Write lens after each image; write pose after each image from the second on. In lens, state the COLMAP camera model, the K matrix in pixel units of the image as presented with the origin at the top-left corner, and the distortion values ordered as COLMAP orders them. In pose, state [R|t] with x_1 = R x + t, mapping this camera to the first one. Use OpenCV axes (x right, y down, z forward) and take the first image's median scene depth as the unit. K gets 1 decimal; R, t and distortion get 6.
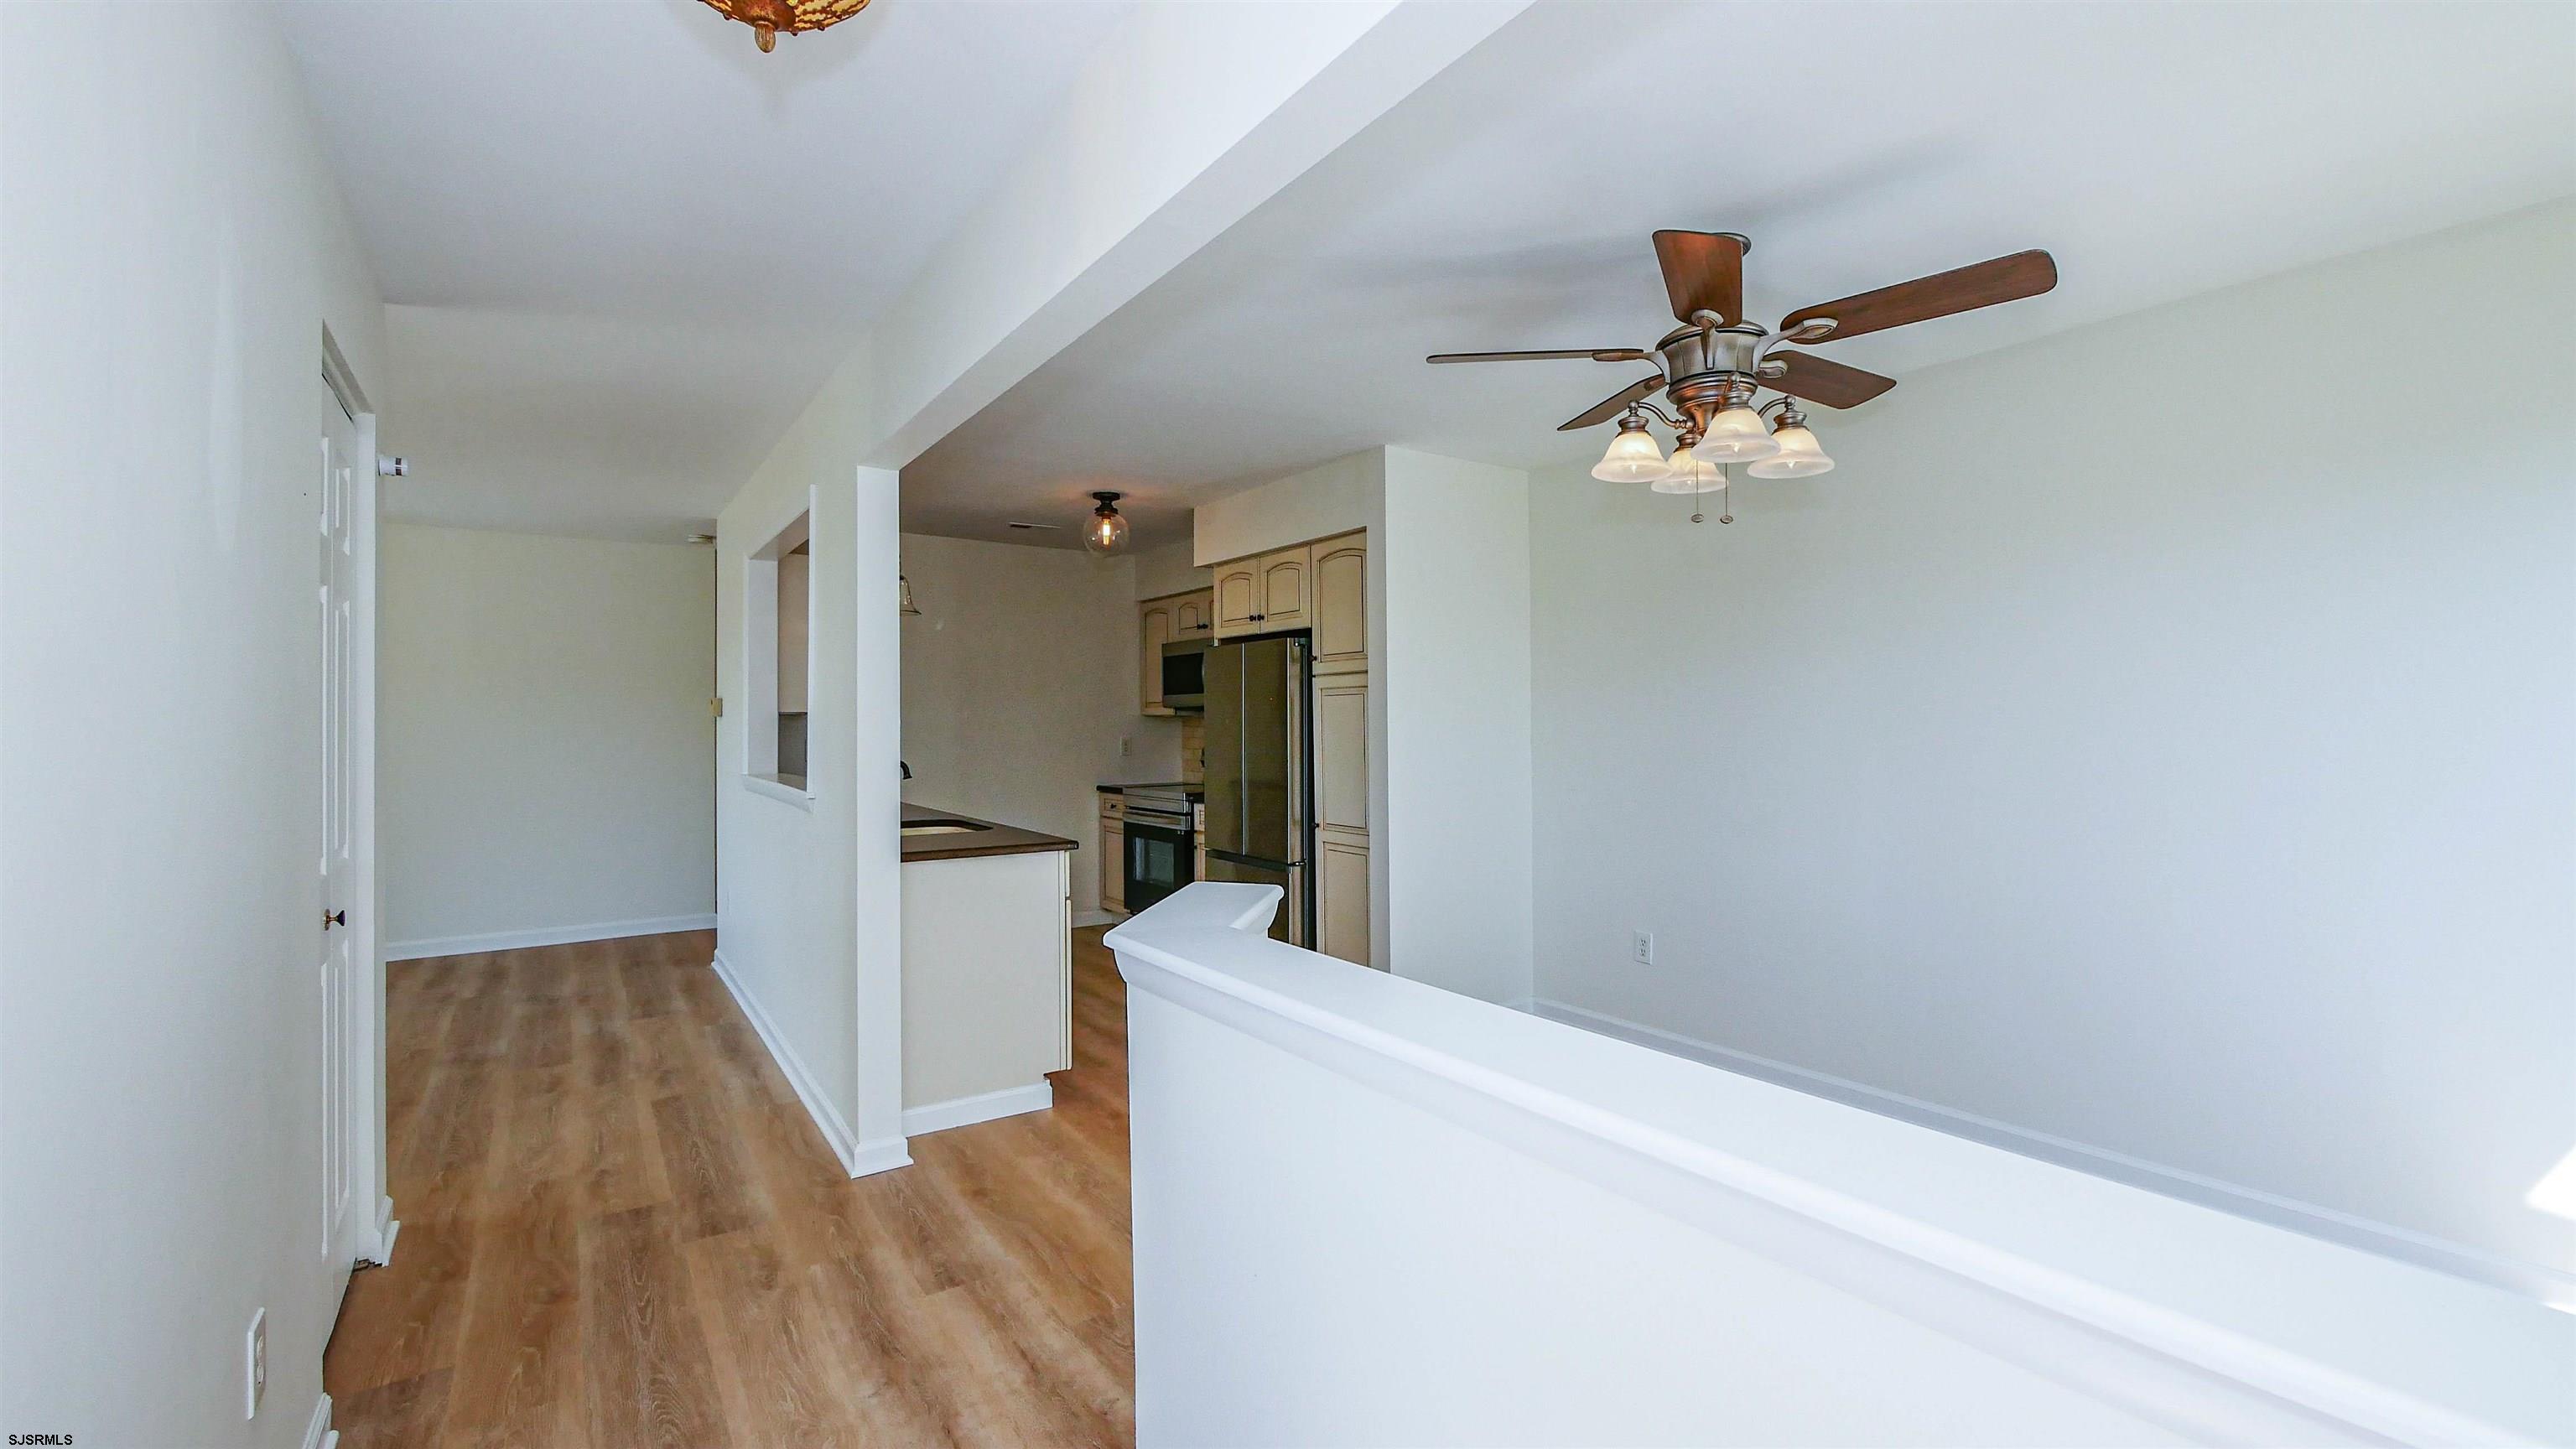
lens RADIAL K [[1060.2, 0, 1293.4], [0, 1060.2, 707.9], [0, 0, 1]] dist [-0.006908, 0.000623]
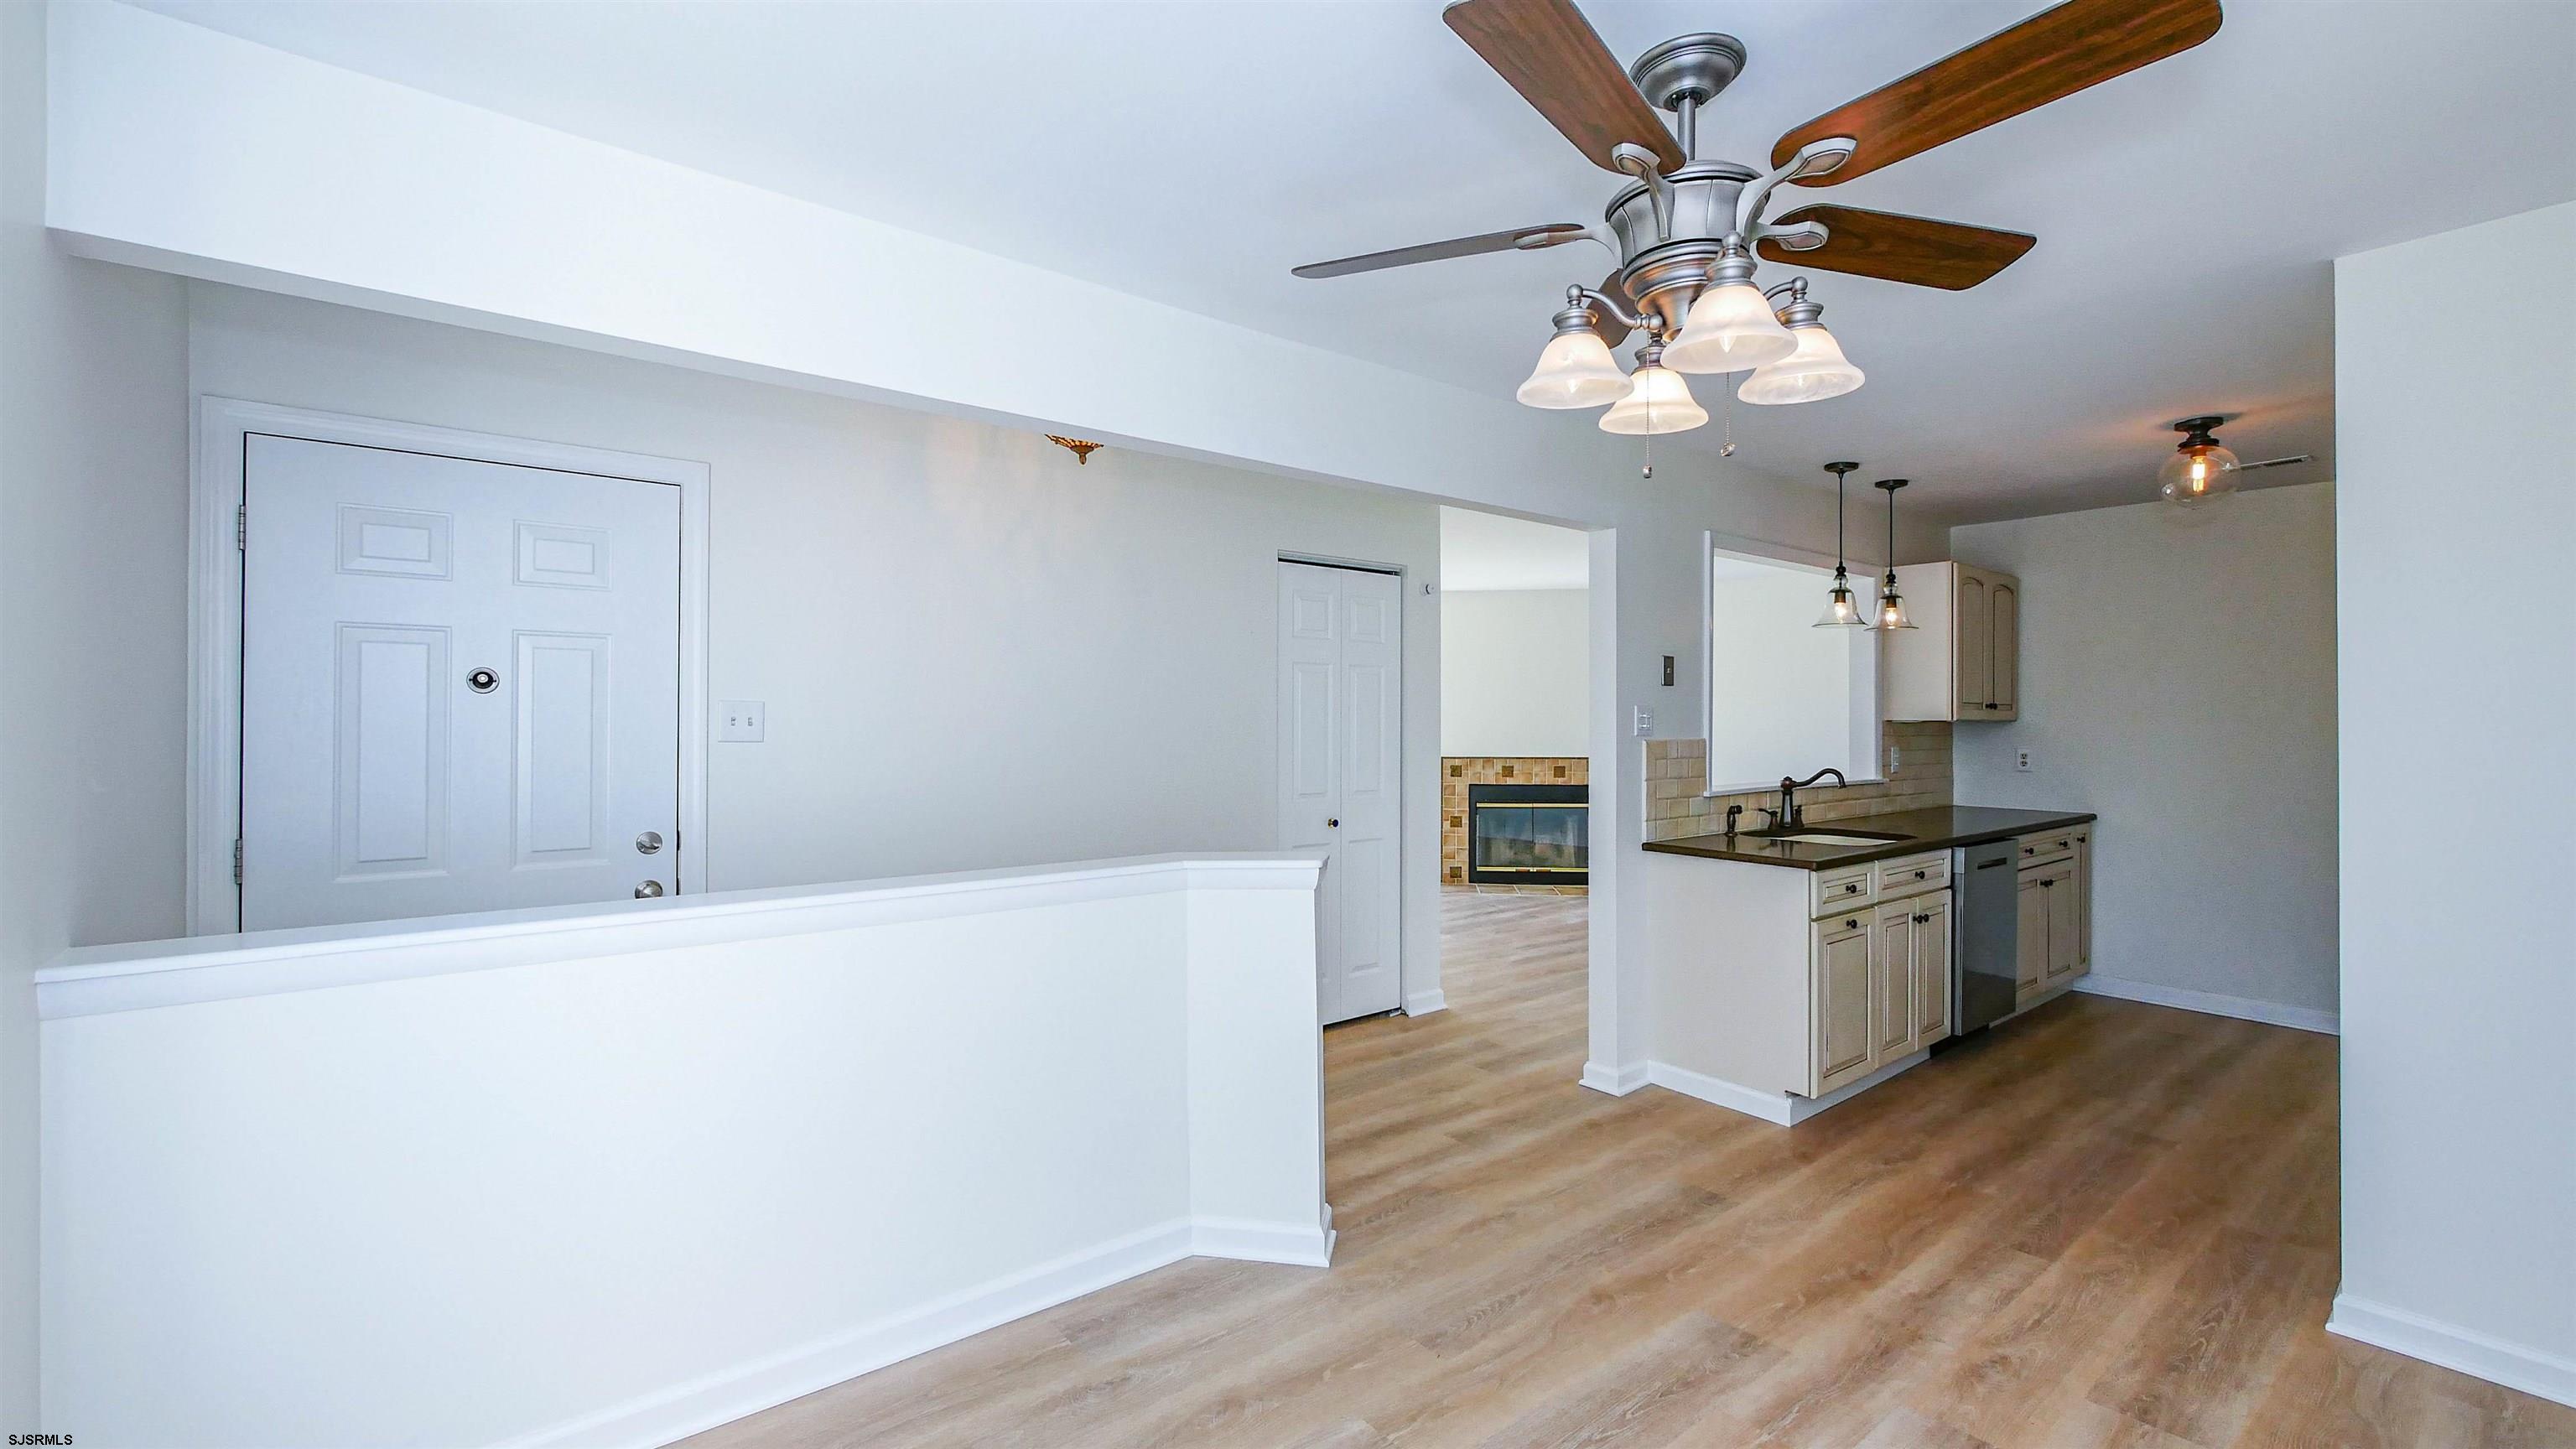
lens RADIAL K [[1062.7, 0, 1282.8], [0, 1062.7, 717.9], [0, 0, 1]] dist [-0.008060, 0.000144]
pose [[0.056206, 0.002374, -0.998416, 0.507670], [0.009614, 0.999950, 0.002918, -0.006561], [0.998373, -0.009762, 0.056181, 0.336450]]
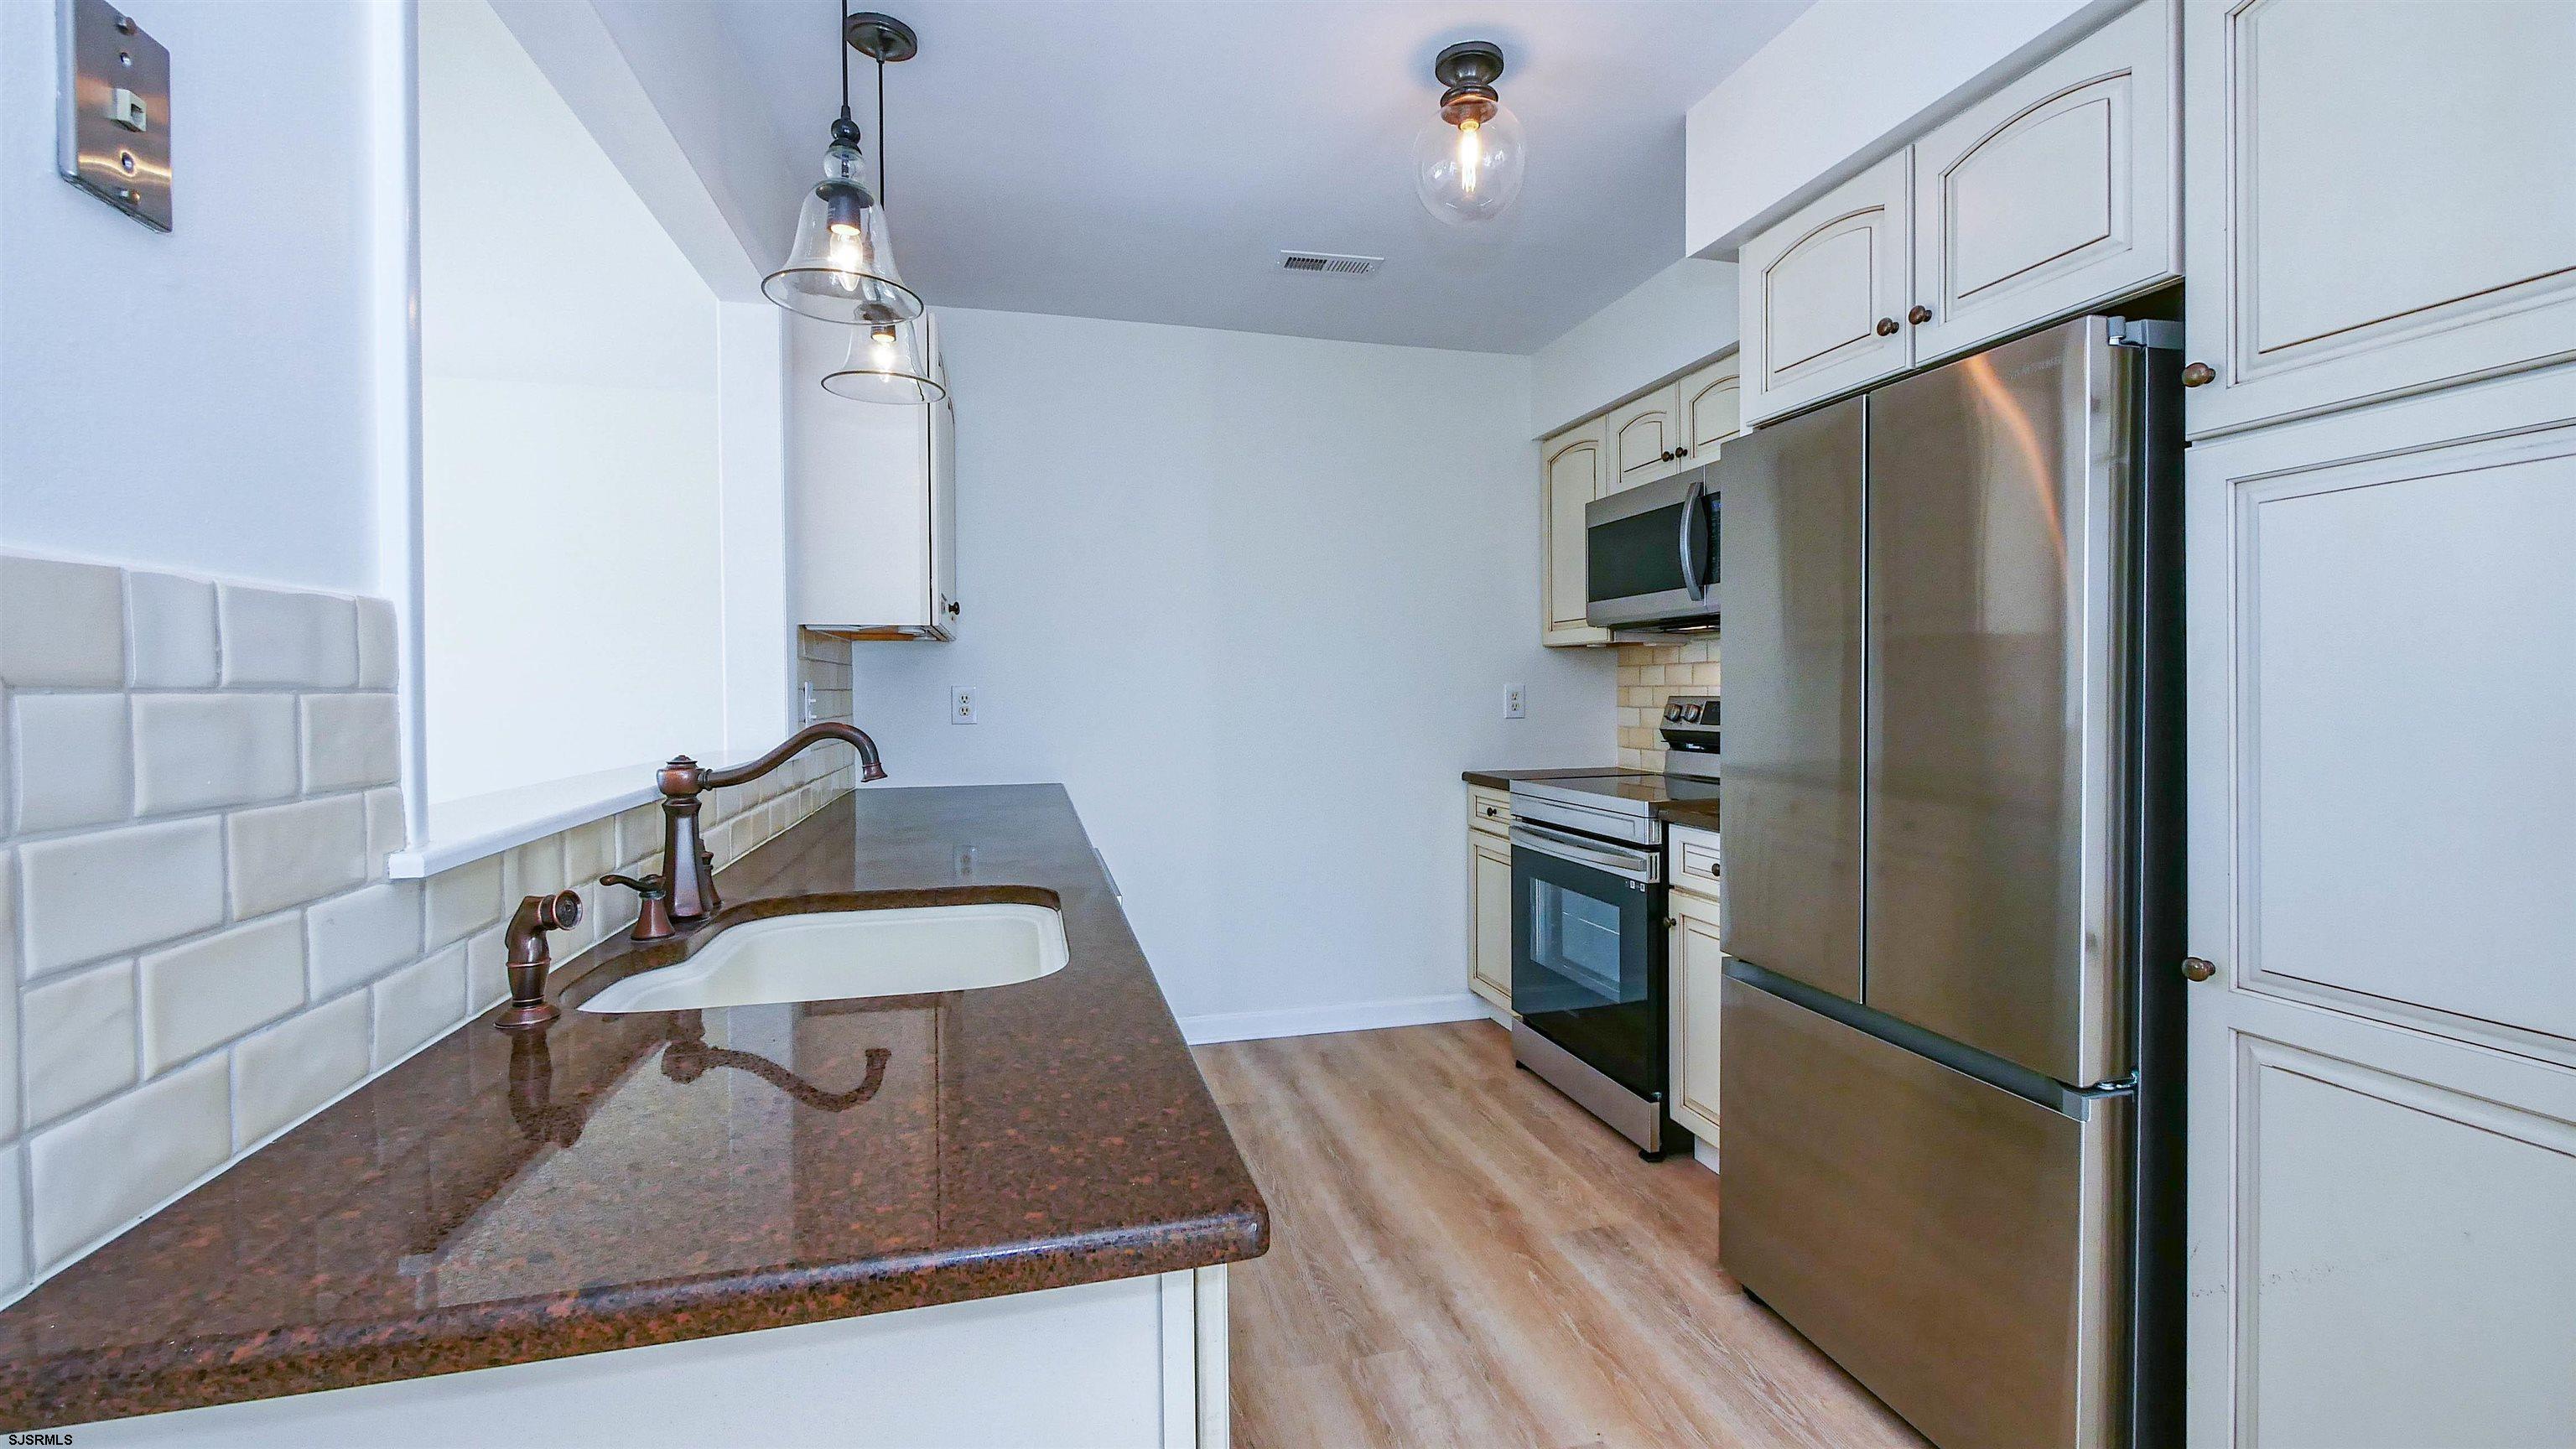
lens RADIAL K [[1060.2, 0, 1293.4], [0, 1060.2, 707.9], [0, 0, 1]] dist [-0.006908, 0.000623]
pose [[0.936753, 0.004857, -0.349957, -0.098803], [0.006952, 0.999448, 0.032479, 0.028094], [0.349922, -0.032858, 0.936202, 0.600326]]
